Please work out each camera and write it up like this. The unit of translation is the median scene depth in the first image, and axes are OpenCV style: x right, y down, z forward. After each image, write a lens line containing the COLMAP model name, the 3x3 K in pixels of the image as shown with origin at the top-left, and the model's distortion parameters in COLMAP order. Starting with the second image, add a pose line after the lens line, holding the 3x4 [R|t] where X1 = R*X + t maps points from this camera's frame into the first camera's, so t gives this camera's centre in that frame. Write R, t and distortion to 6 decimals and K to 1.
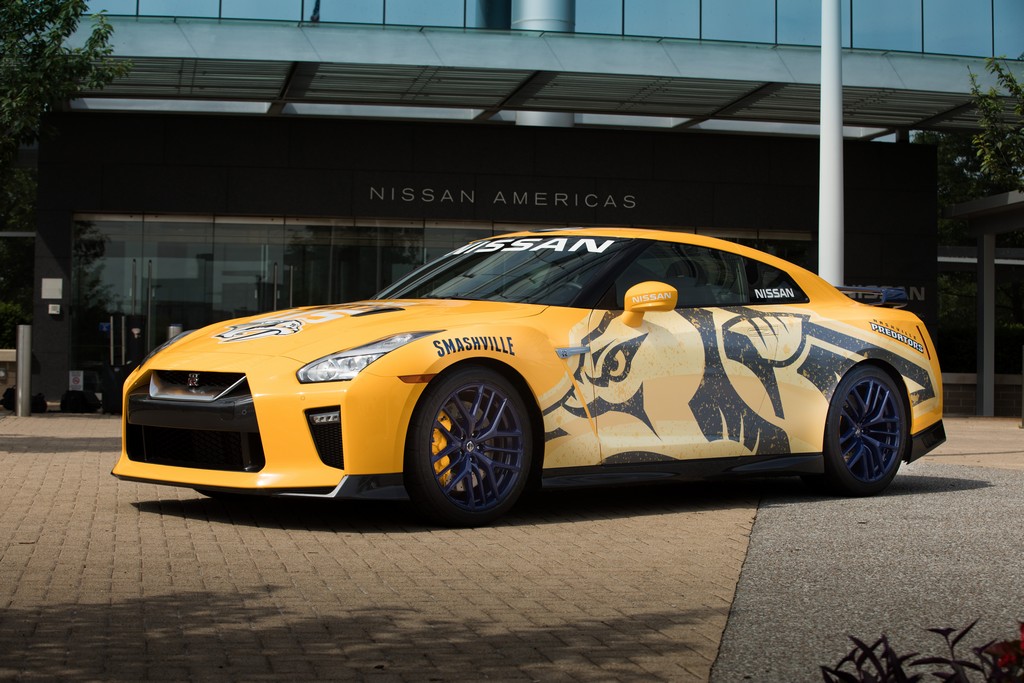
lens RADIAL K [[2134.7, 0, 512.0], [0, 2134.7, 341.8], [0, 0, 1]] dist [-0.042152, 0.000000]
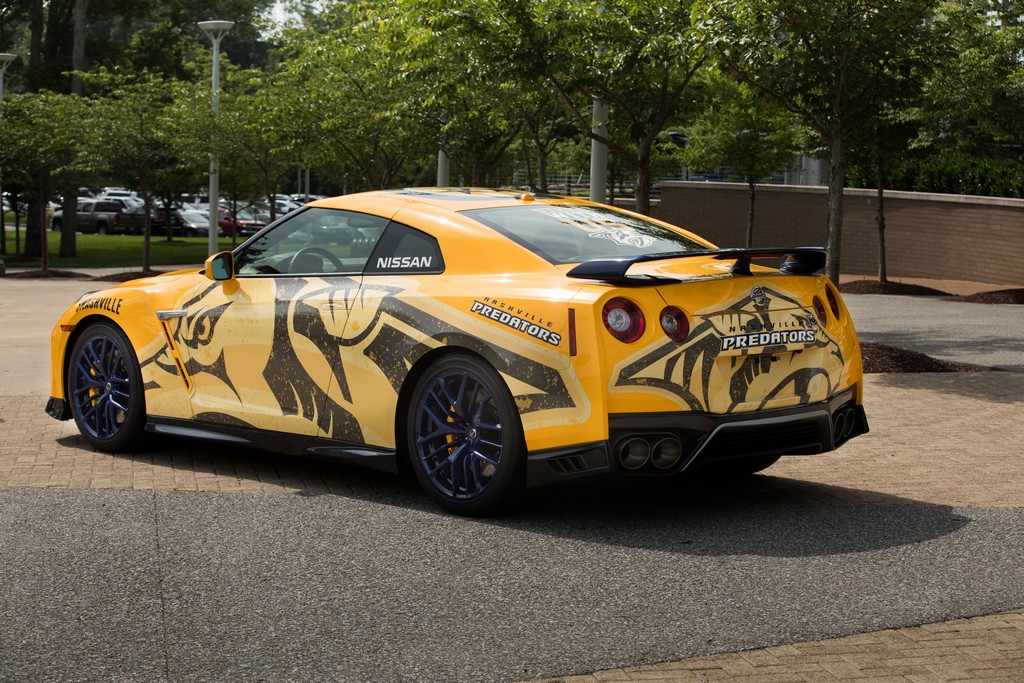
lens RADIAL K [[2134.7, 0, 512.1], [0, 2134.7, 341.1], [0, 0, 1]] dist [-0.042152, 0.000000]
pose [[-0.089660, 0.063166, -0.993967, 1.057292], [0.001939, 0.997996, 0.063247, -0.048886], [0.995971, 0.003743, -0.089602, 1.200203]]
